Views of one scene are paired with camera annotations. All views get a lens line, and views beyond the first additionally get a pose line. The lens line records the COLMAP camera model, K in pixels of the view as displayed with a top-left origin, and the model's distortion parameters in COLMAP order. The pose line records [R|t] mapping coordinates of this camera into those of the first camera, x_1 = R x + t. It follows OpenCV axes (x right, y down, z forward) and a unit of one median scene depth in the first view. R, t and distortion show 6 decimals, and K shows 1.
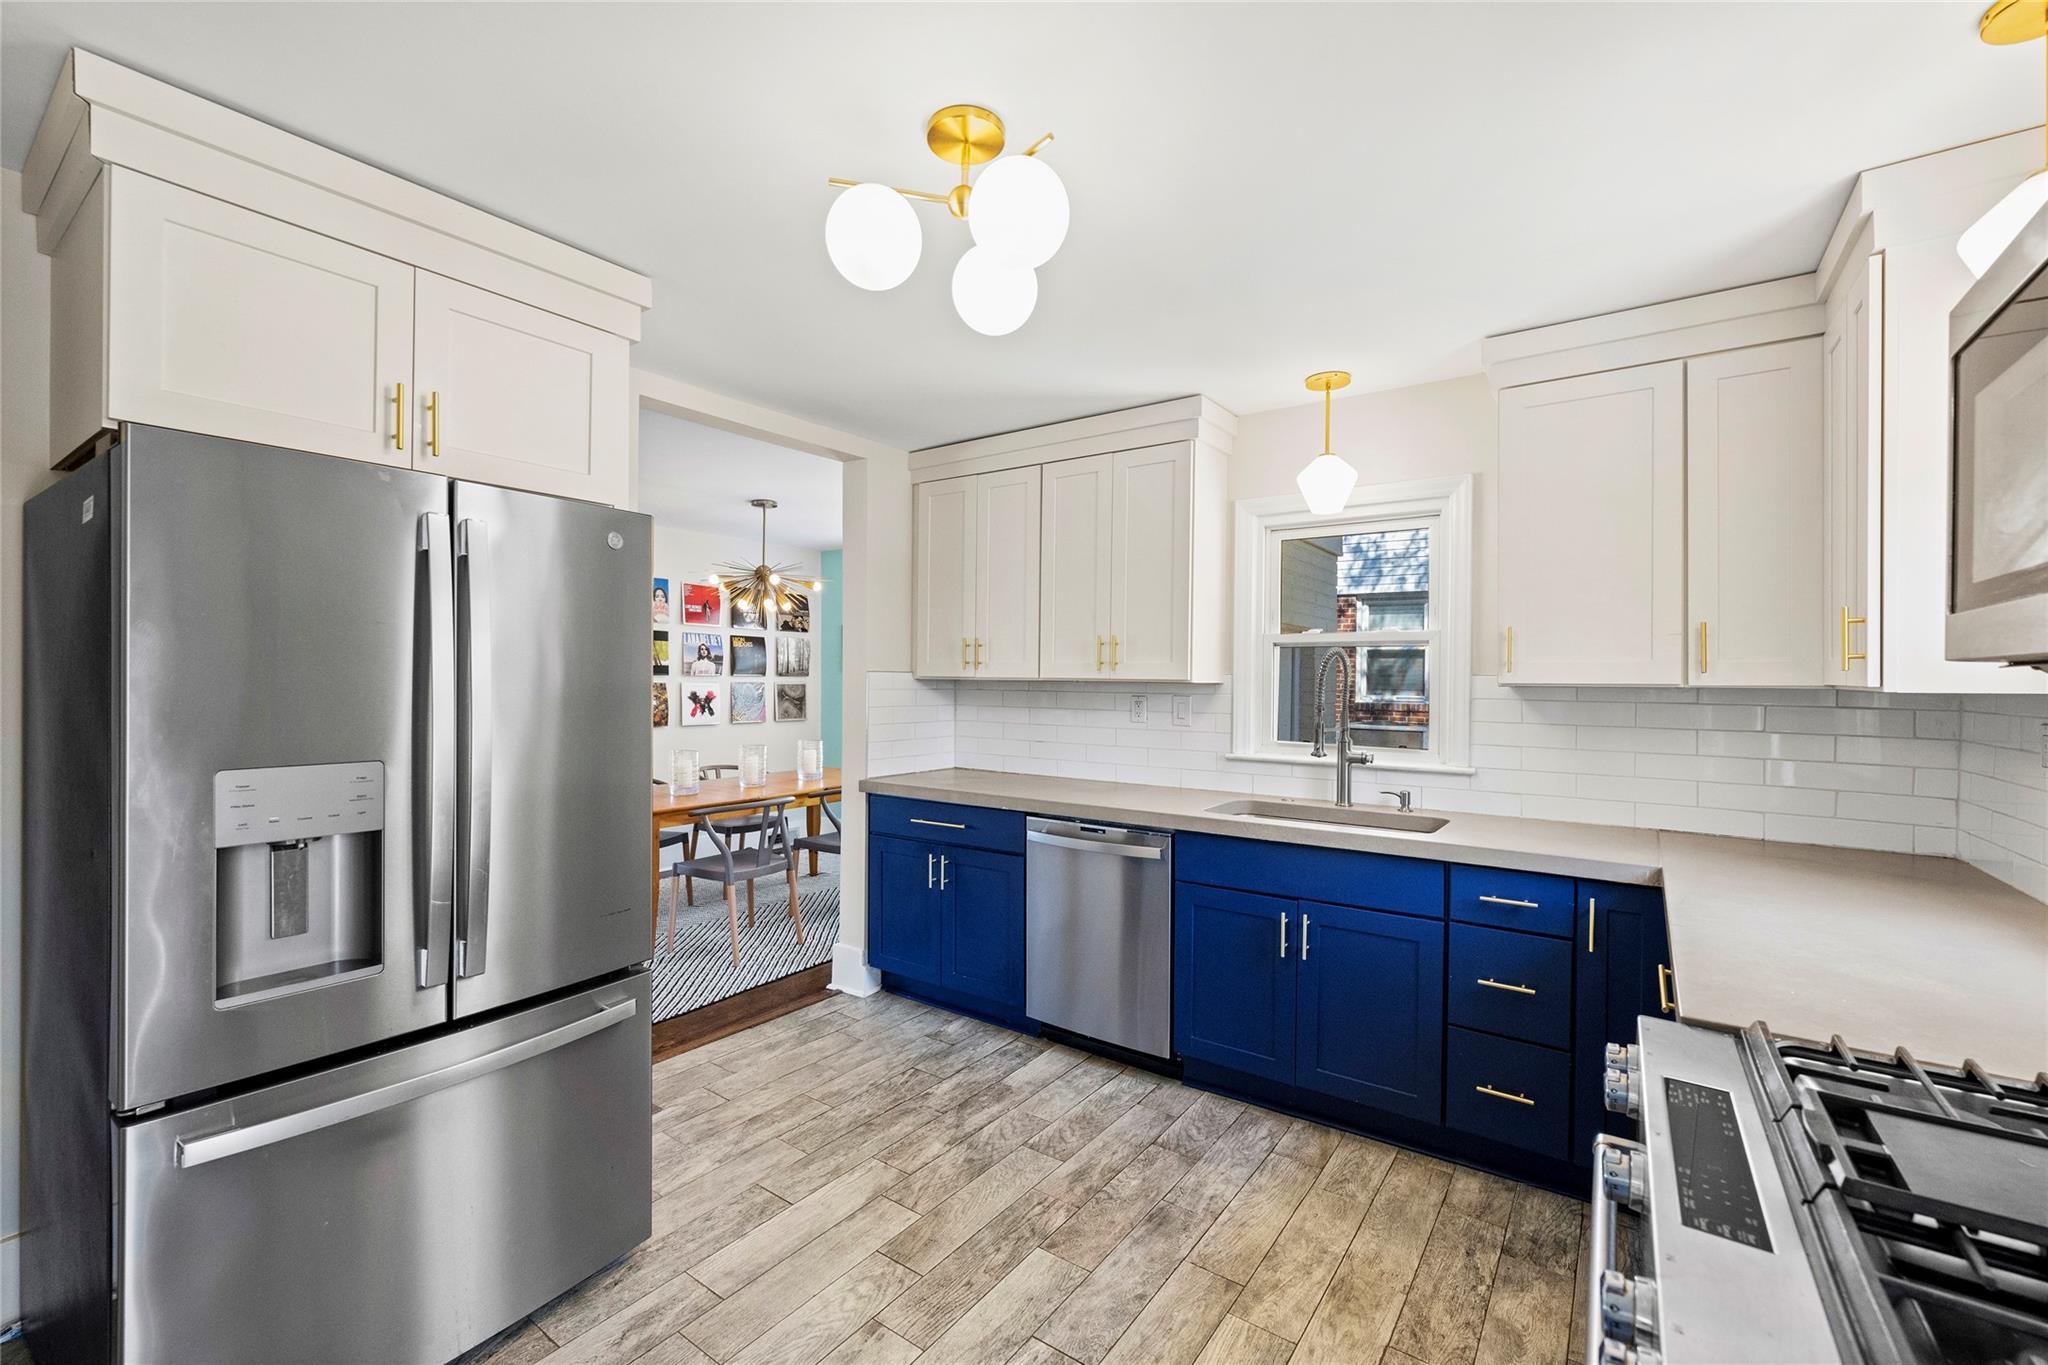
lens RADIAL K [[847.5, 0, 1025.4], [0, 847.5, 678.5], [0, 0, 1]] dist [-0.008278, 0.000279]
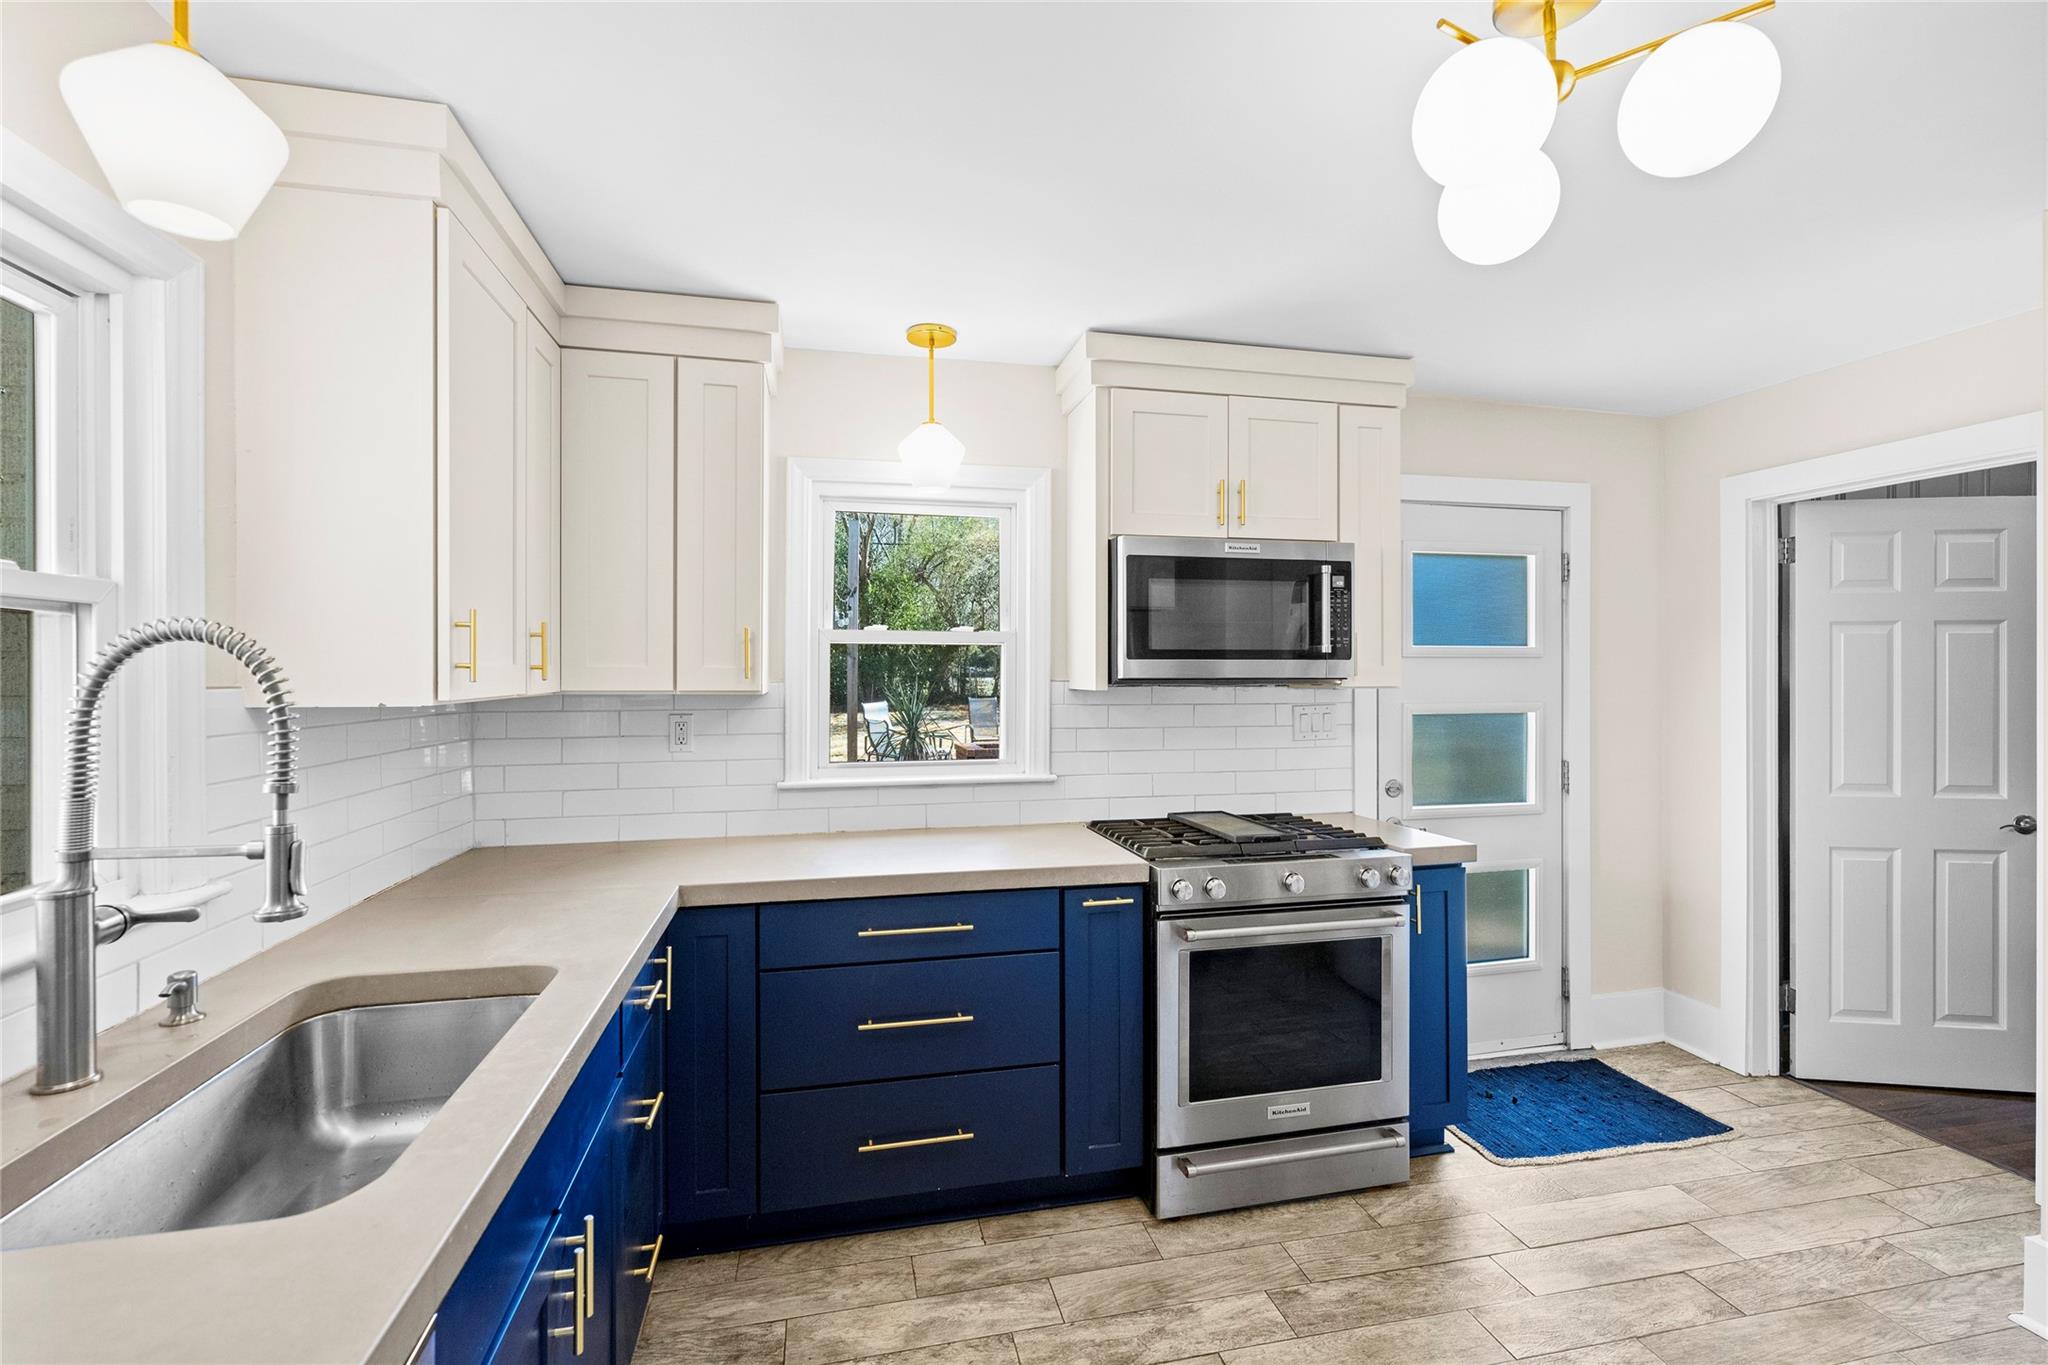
lens RADIAL K [[894.2, 0, 1006.0], [0, 894.2, 678.1], [0, 0, 1]] dist [-0.001714, 0.000276]
pose [[-0.730884, -0.011804, 0.682399, -0.155345], [-0.005377, 0.999919, 0.011537, -0.018635], [-0.682480, 0.004763, -0.730889, 1.145069]]
